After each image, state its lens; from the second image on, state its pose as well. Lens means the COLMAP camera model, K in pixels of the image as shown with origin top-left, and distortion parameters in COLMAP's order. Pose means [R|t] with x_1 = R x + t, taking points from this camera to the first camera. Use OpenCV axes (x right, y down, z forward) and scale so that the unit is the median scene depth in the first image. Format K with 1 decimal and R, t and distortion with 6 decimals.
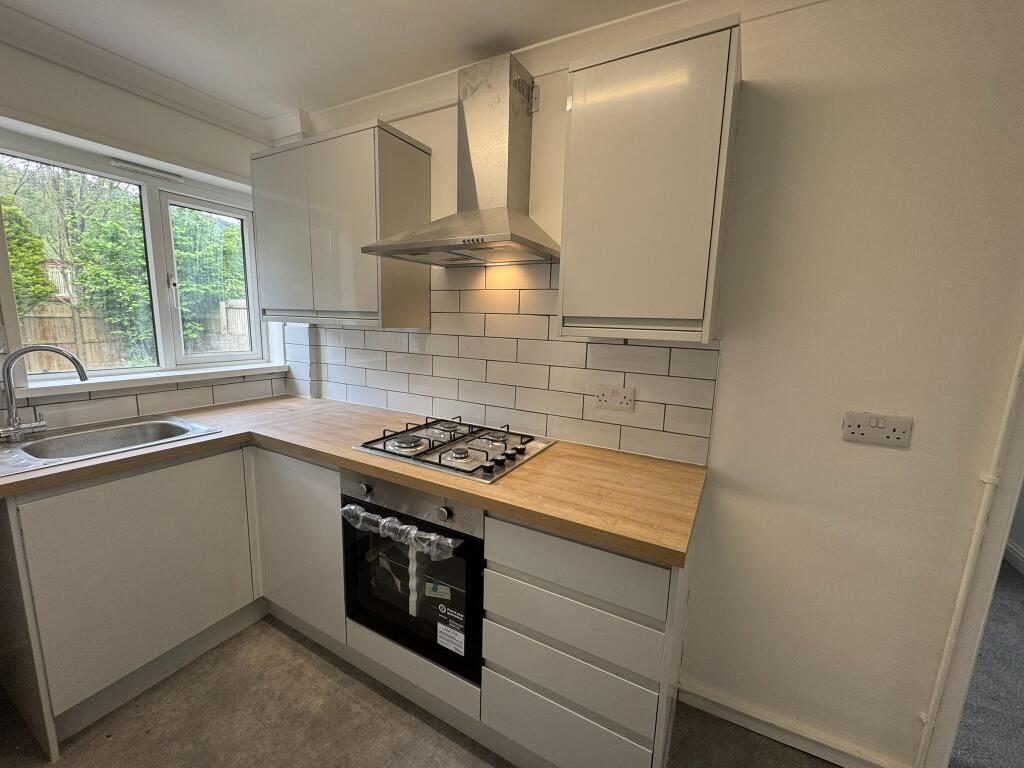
lens RADIAL K [[413.1, 0, 511.9], [0, 413.1, 382.3], [0, 0, 1]] dist [-0.003695, 0.001217]
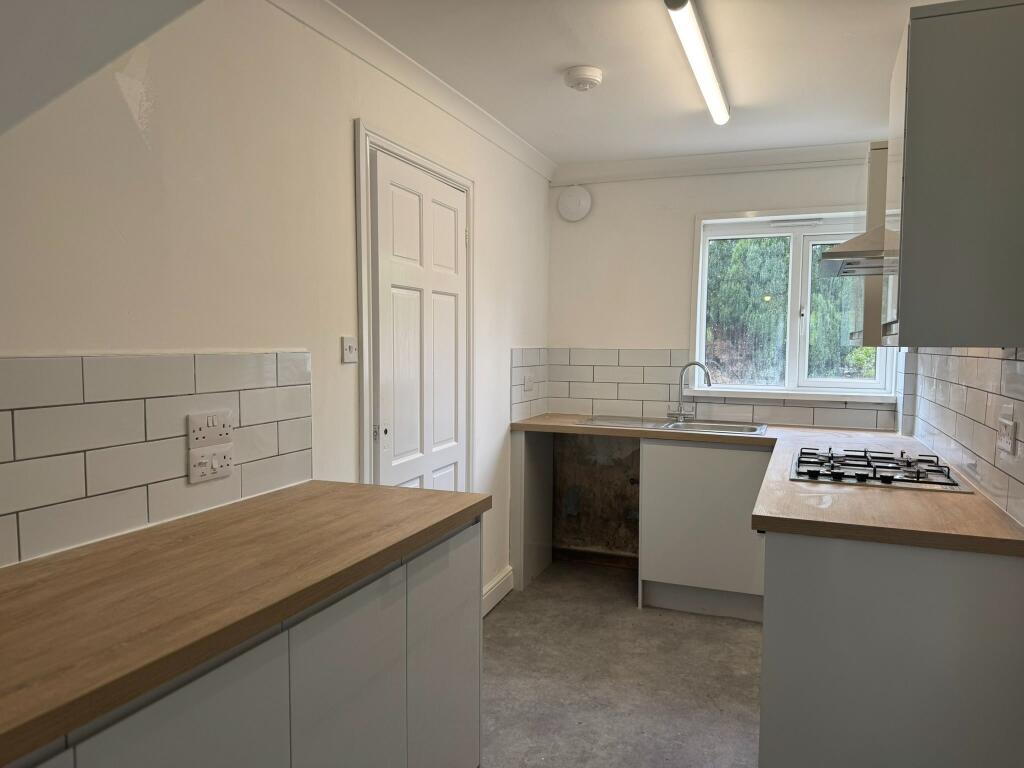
lens RADIAL K [[720.4, 0, 512.5], [0, 720.4, 382.0], [0, 0, 1]] dist [0.054494, -0.057395]
pose [[0.123622, 0.029500, -0.991891, 1.368353], [-0.160999, 0.986911, 0.009286, 0.069123], [0.979182, 0.158545, 0.126754, -0.001592]]
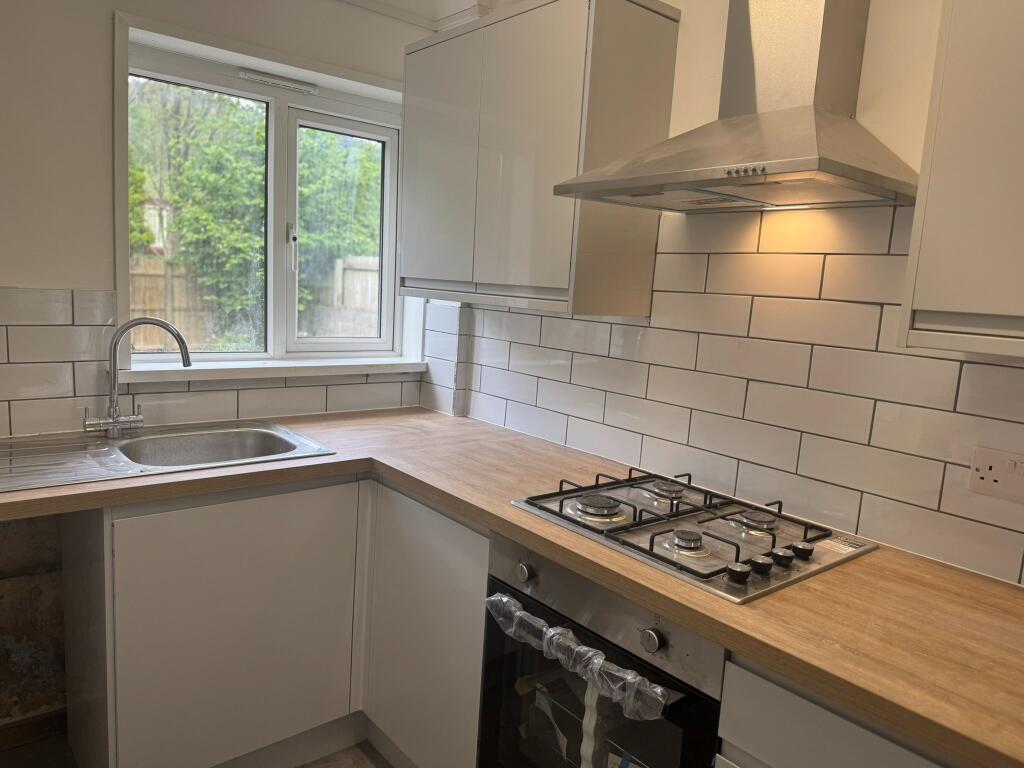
lens RADIAL K [[720.4, 0, 510.2], [0, 720.4, 385.5], [0, 0, 1]] dist [0.054494, -0.057395]
pose [[0.931093, 0.079801, -0.355946, -0.012986], [-0.089856, 0.995885, -0.011774, -0.006110], [0.353542, 0.042947, 0.934432, -0.030791]]
